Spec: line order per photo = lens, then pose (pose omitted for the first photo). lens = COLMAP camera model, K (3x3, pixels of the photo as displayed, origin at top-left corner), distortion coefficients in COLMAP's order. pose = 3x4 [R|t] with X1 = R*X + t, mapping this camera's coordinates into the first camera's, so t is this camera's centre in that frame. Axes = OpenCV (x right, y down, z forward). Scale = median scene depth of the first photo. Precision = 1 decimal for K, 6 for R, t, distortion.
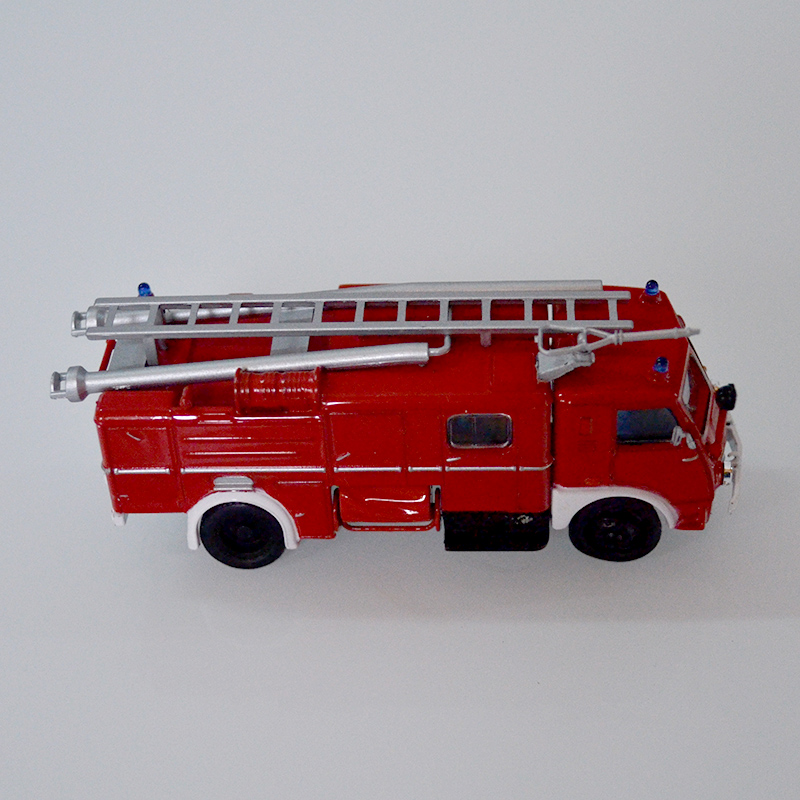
lens RADIAL K [[1860.2, 0, 400.0], [0, 1860.2, 400.0], [0, 0, 1]] dist [-0.534581, -0.136402]
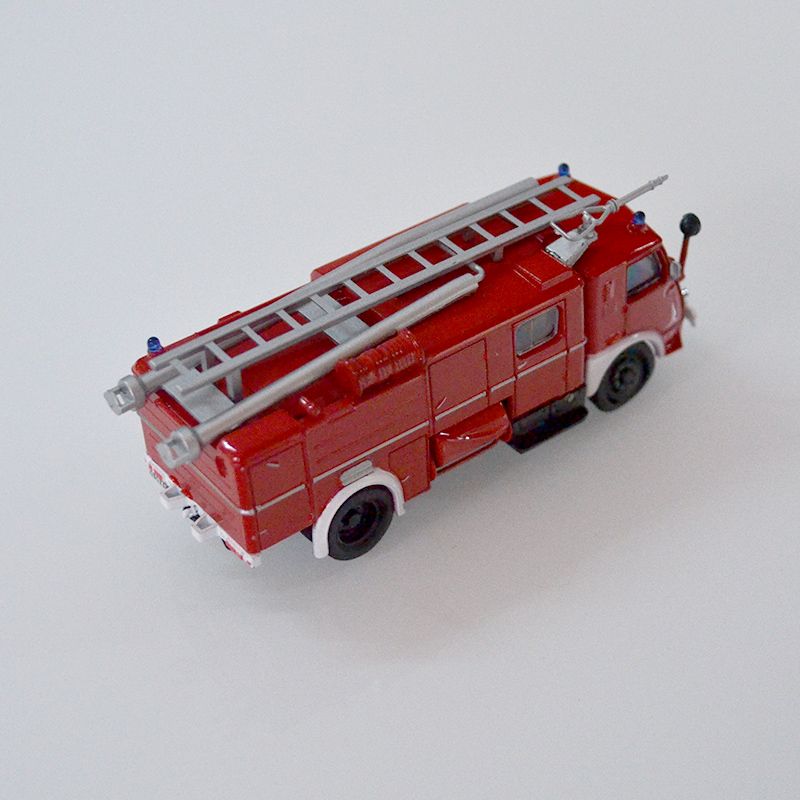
lens RADIAL K [[1860.2, 0, 400.0], [0, 1860.2, 400.0], [0, 0, 1]] dist [-0.534581, -0.136402]
pose [[0.766981, -0.379008, 0.517777, -0.585996], [0.390918, 0.915881, 0.091351, -0.075250], [-0.508845, 0.132344, 0.850624, 0.115944]]
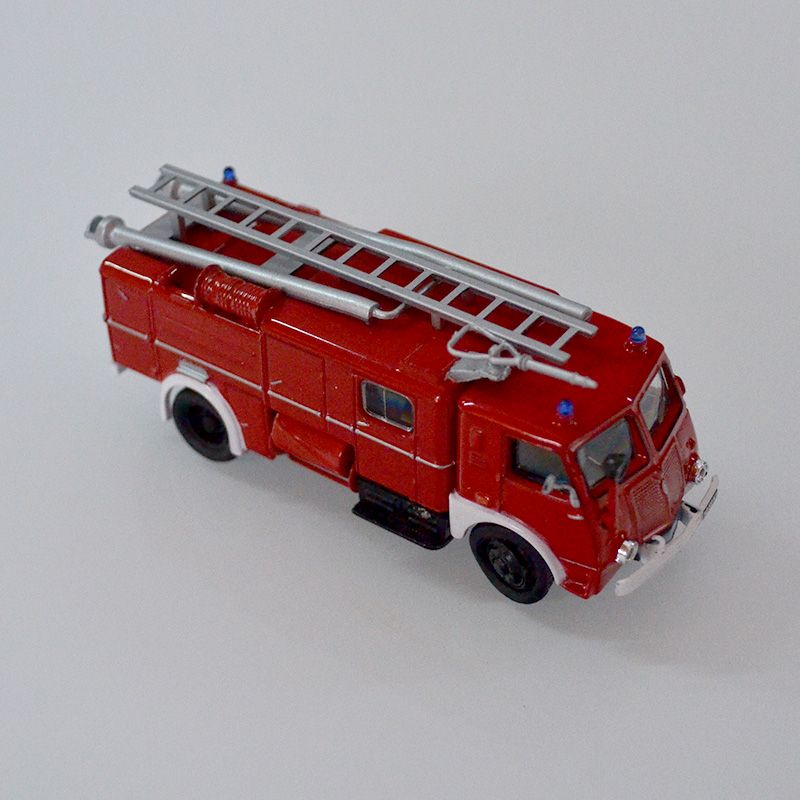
lens RADIAL K [[1860.2, 0, 400.0], [0, 1860.2, 400.0], [0, 0, 1]] dist [-0.534581, -0.136402]
pose [[0.838379, 0.359091, -0.410091, 0.436680], [-0.350190, 0.931366, 0.099621, -0.083246], [0.417718, 0.060090, 0.906588, 0.116146]]
